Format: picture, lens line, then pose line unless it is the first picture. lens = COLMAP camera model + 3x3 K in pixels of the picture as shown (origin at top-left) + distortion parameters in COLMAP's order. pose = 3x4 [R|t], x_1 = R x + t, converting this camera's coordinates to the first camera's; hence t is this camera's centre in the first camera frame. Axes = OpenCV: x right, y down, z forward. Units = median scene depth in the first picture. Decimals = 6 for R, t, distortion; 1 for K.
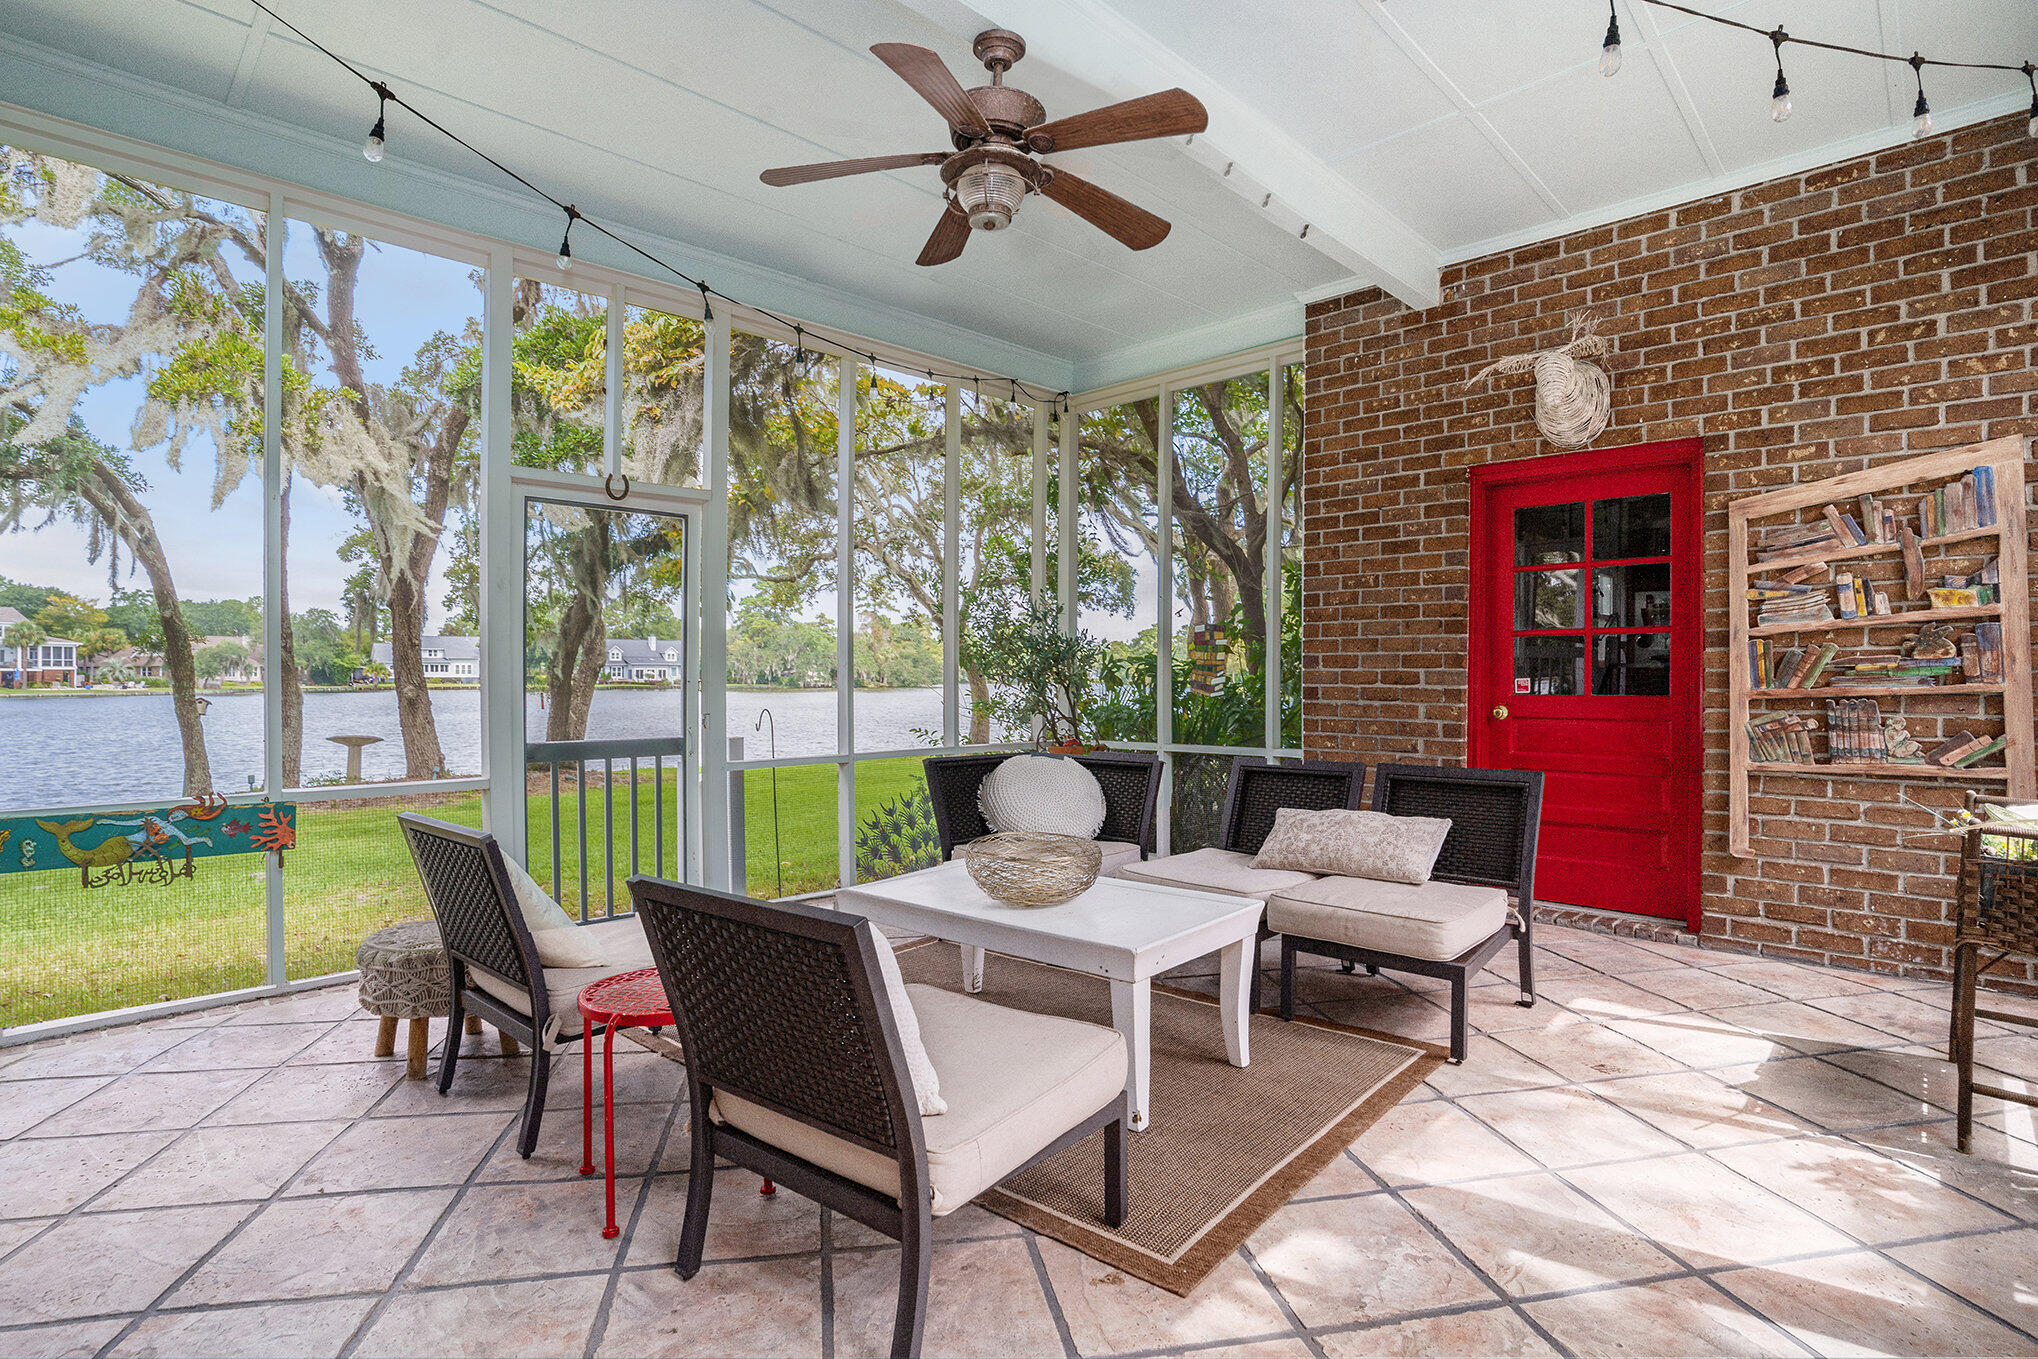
lens RADIAL K [[997.3, 0, 1012.9], [0, 997.3, 679.2], [0, 0, 1]] dist [-0.032514, 0.002937]
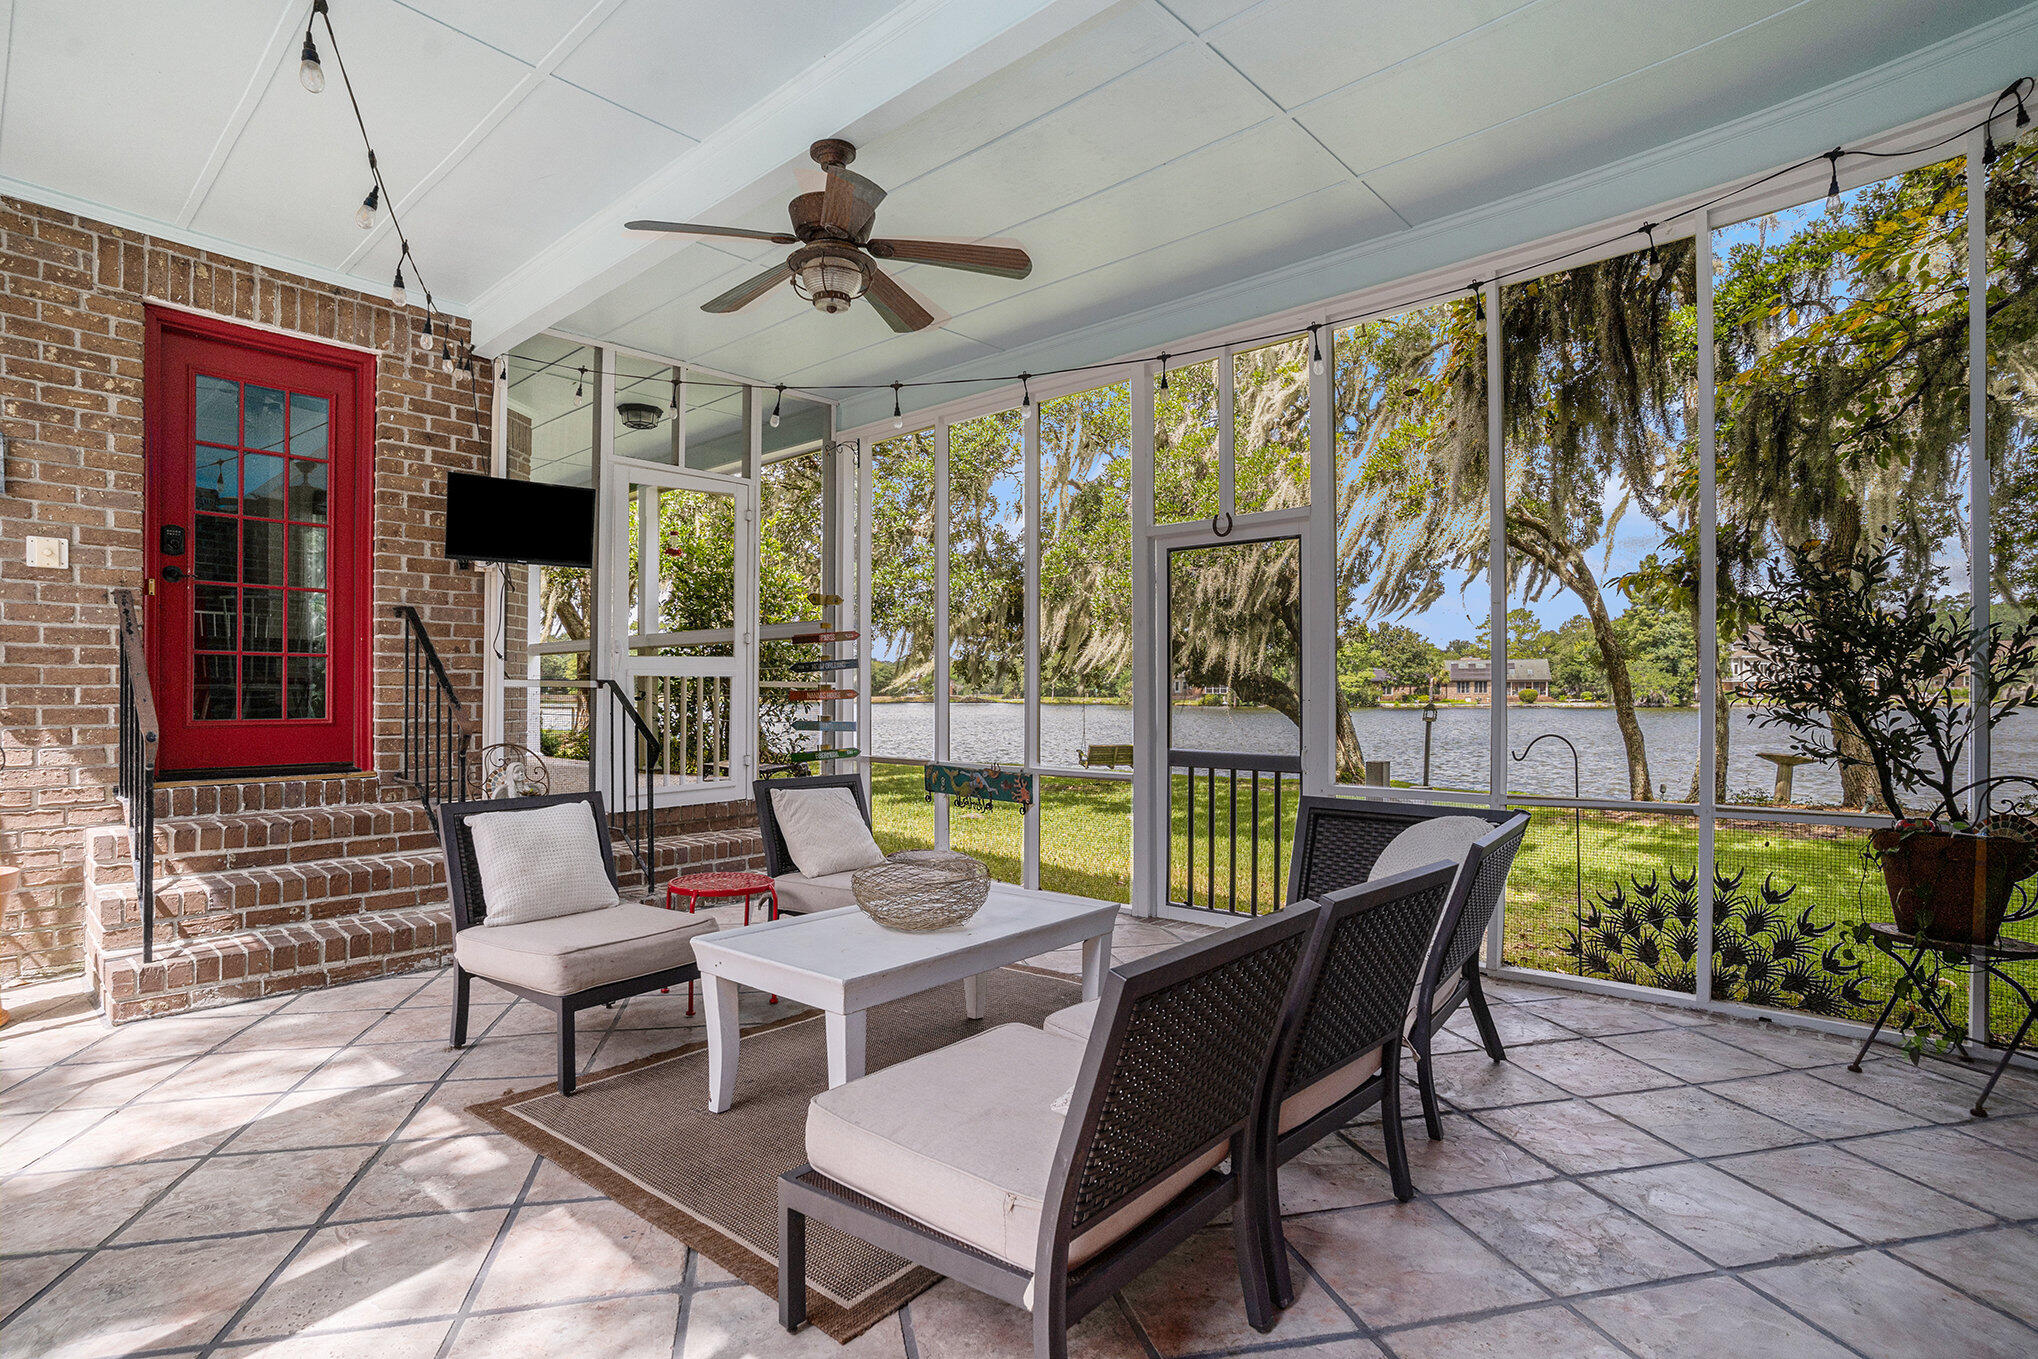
lens RADIAL K [[997.3, 0, 1020.6], [0, 997.3, 699.1], [0, 0, 1]] dist [-0.032514, 0.002937]
pose [[0.033907, -0.000463, -0.999425, 0.881875], [0.006952, 0.999976, -0.000227, 0.003139], [0.999401, -0.006940, 0.033909, 0.934187]]
